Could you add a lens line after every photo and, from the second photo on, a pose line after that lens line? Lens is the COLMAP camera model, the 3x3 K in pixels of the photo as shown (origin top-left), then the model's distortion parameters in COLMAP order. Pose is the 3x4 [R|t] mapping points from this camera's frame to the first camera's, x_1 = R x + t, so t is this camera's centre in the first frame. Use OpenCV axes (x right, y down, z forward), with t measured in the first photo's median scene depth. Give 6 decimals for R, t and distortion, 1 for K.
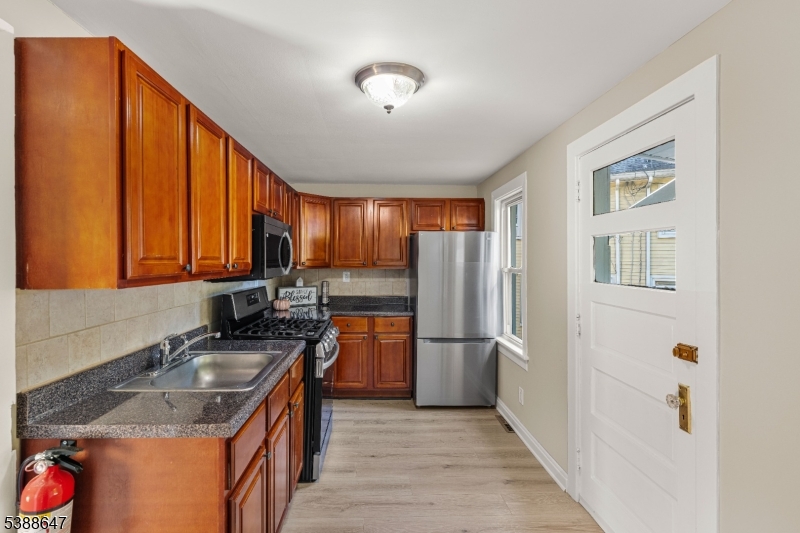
lens RADIAL K [[365.0, 0, 400.0], [0, 365.0, 266.5], [0, 0, 1]] dist [-0.000456, 0.000266]
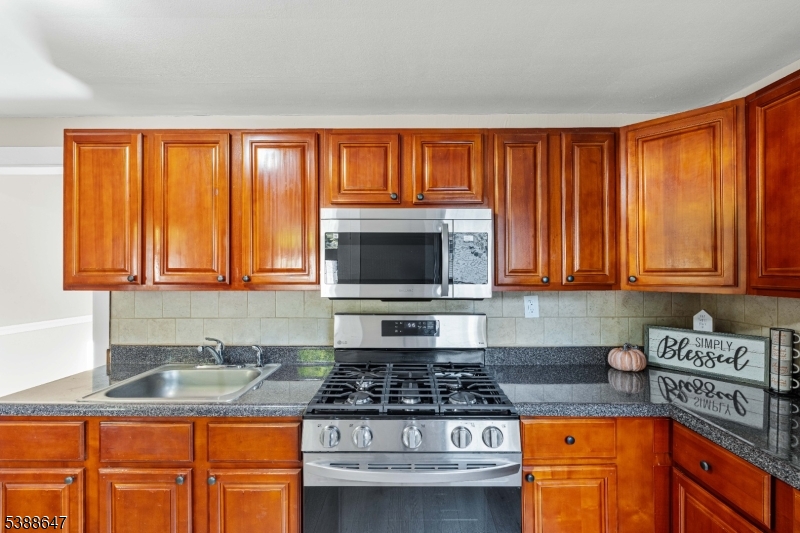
lens RADIAL K [[365.0, 0, 400.0], [0, 365.0, 266.5], [0, 0, 1]] dist [-0.000456, 0.000266]
pose [[-0.051676, -0.012331, -0.998588, 0.187256], [-0.016244, 0.999802, -0.011505, -0.012057], [0.998532, 0.015626, -0.051866, 0.673285]]
